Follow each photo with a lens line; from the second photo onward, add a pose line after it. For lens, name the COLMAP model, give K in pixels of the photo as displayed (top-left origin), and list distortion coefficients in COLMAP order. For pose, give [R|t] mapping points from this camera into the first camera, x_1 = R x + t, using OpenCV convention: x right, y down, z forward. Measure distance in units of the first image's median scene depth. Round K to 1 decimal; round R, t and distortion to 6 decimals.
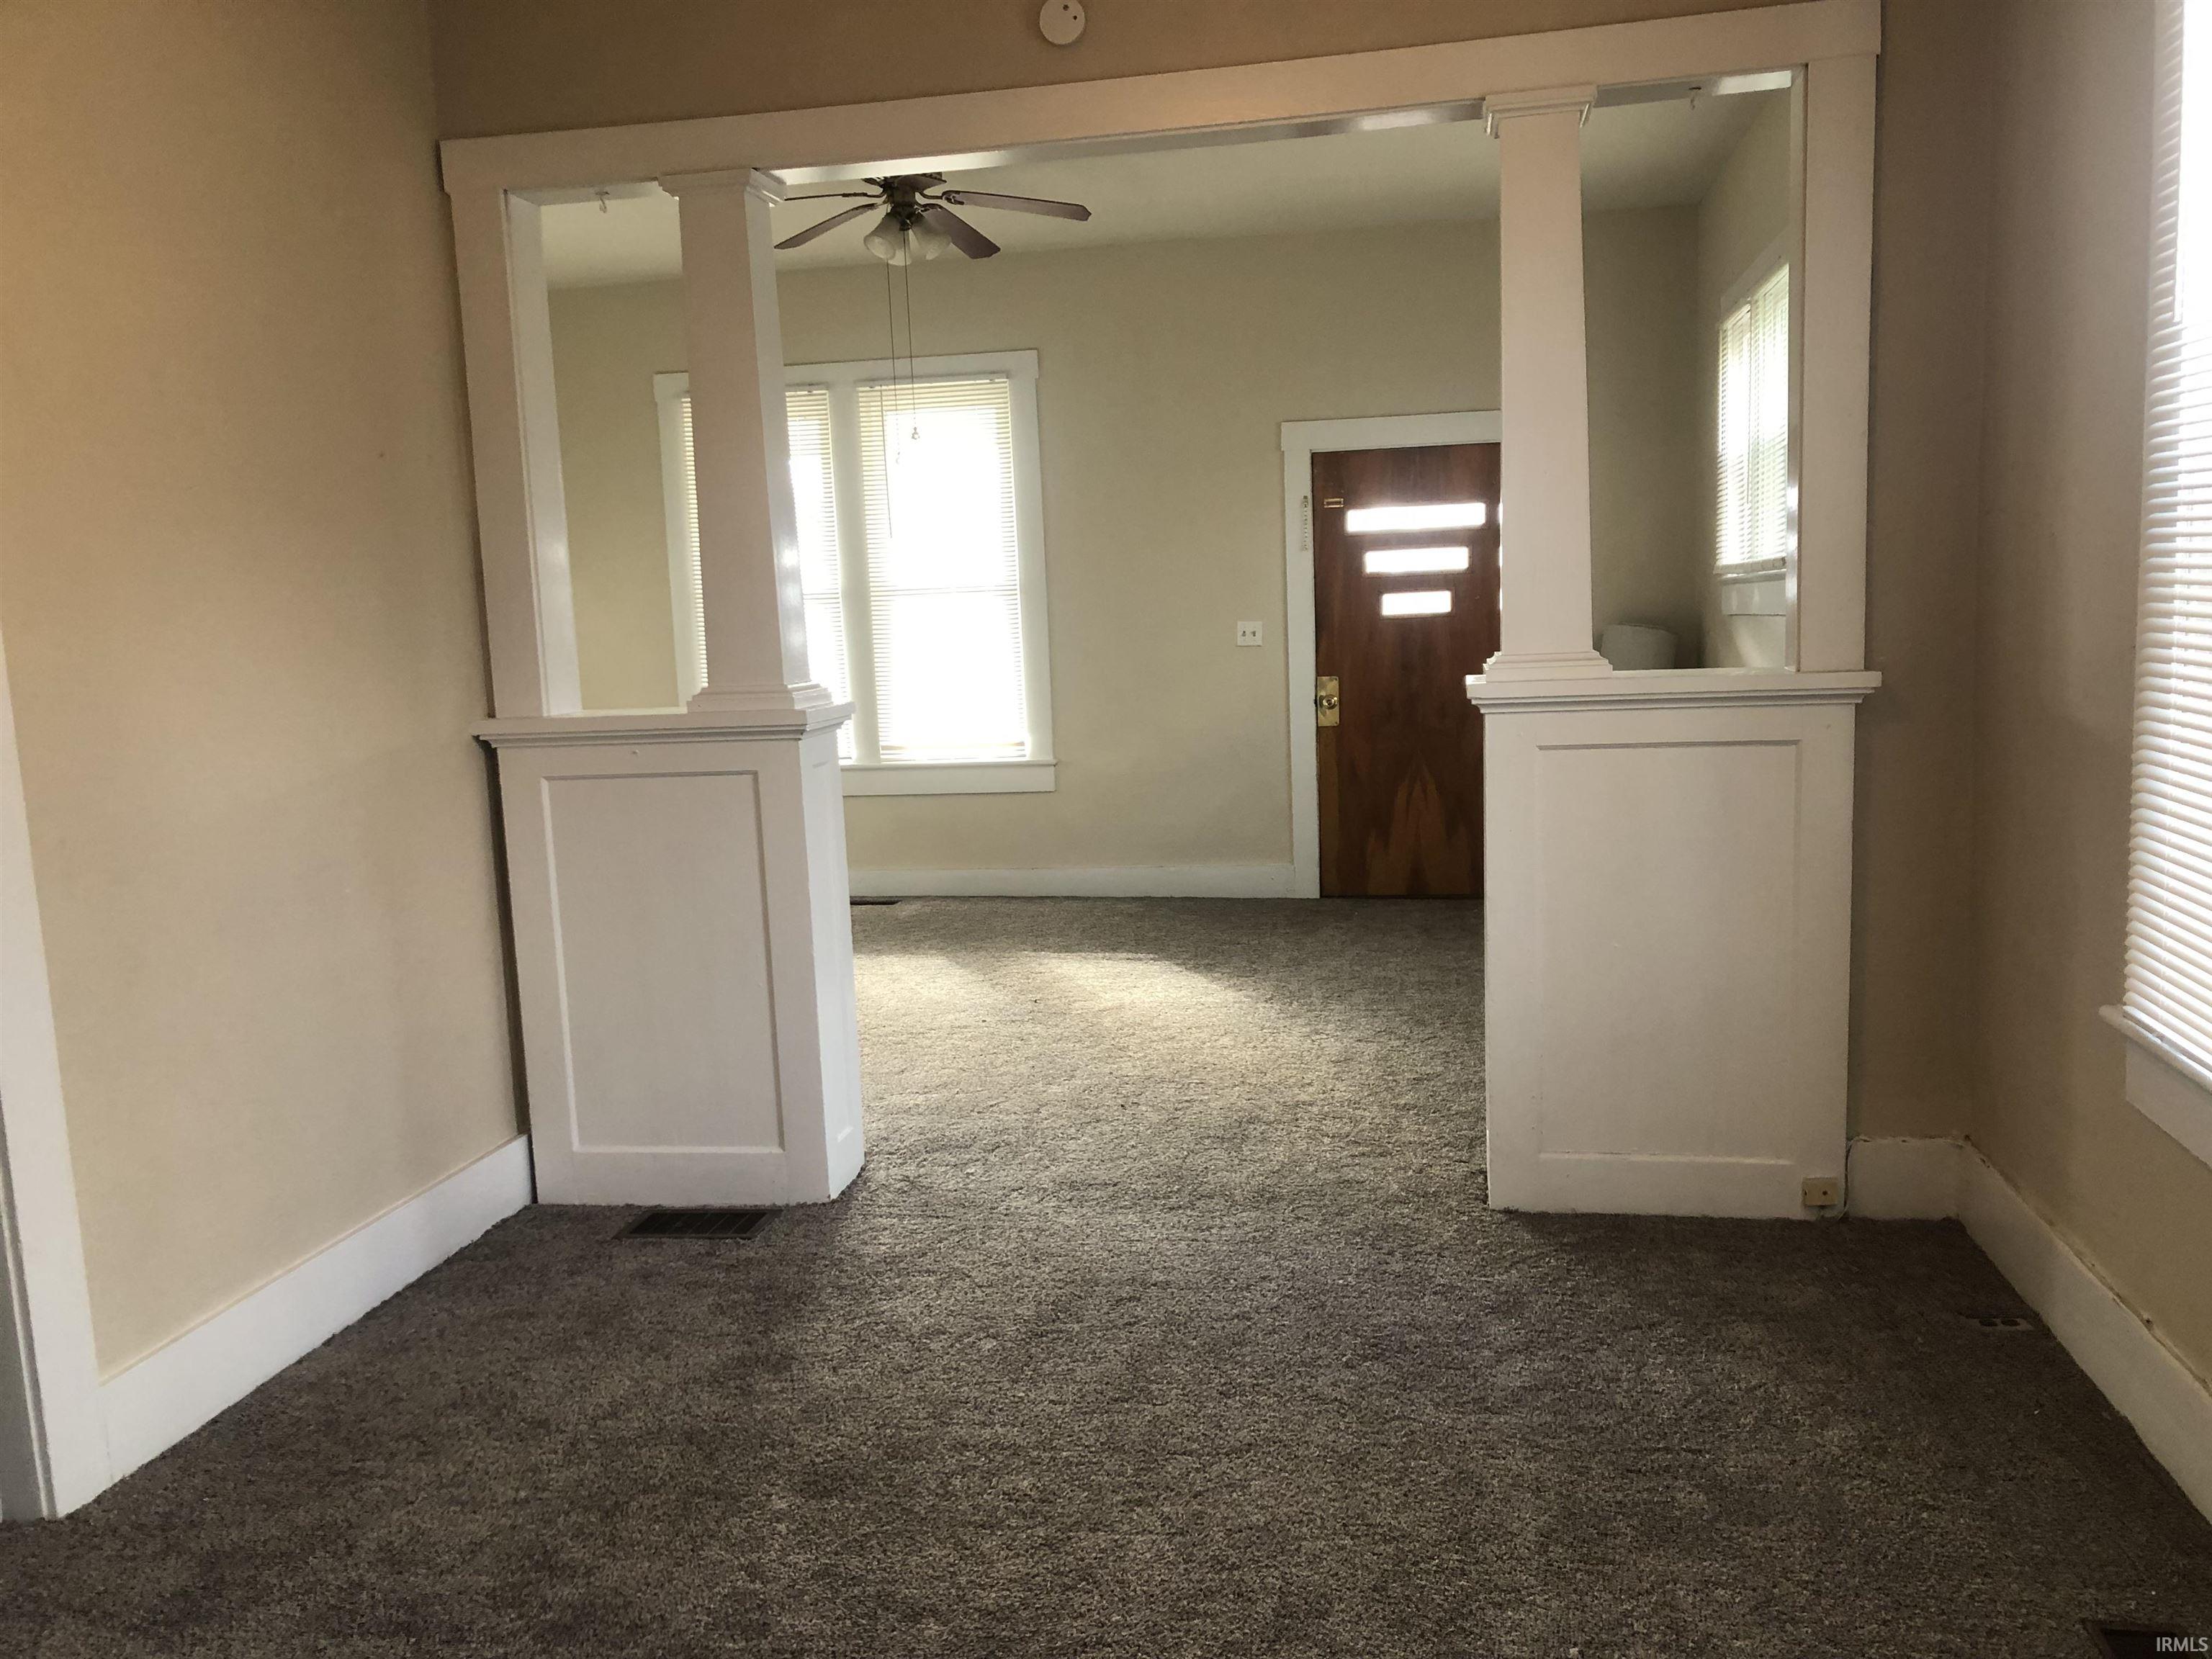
lens RADIAL K [[1801.7, 0, 1105.5], [0, 1801.7, 835.1], [0, 0, 1]] dist [-0.004507, 0.004692]
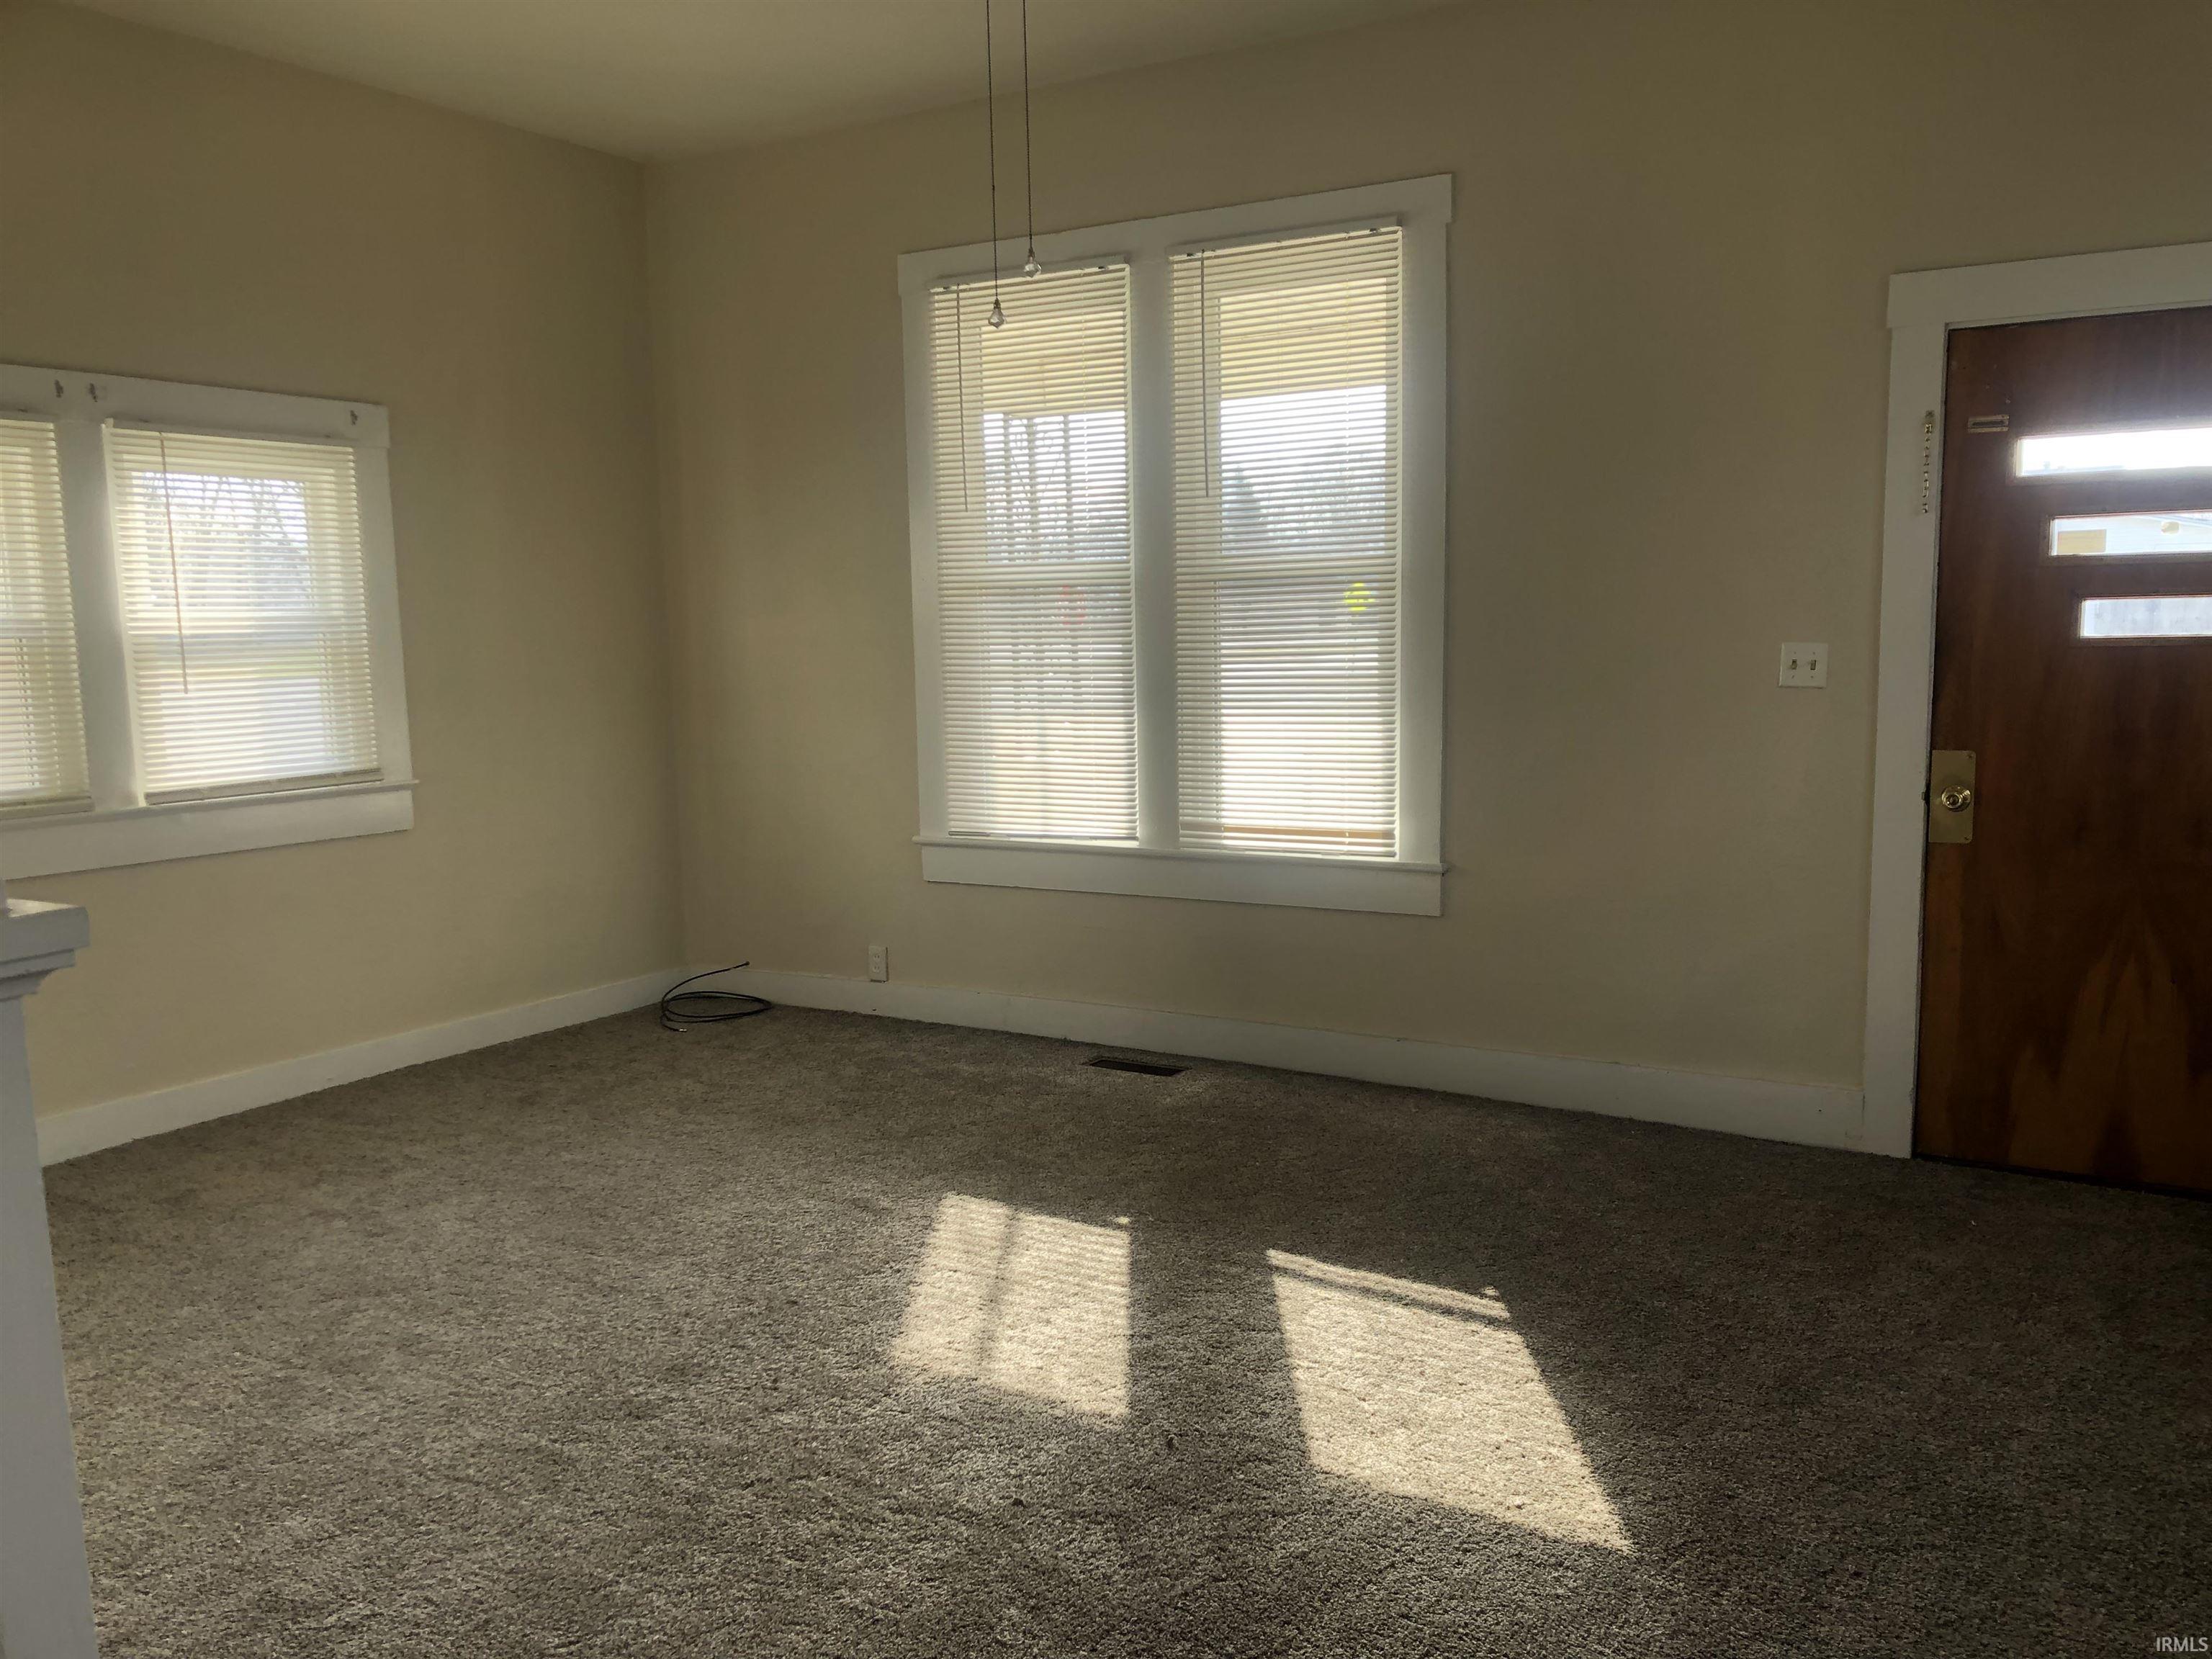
lens RADIAL K [[1801.7, 0, 1099.4], [0, 1801.7, 825.9], [0, 0, 1]] dist [-0.004507, 0.004692]
pose [[0.950172, 0.060488, -0.305803, 0.046868], [-0.063204, 0.998000, 0.001022, -0.049684], [0.305253, 0.018357, 0.952094, 0.410993]]
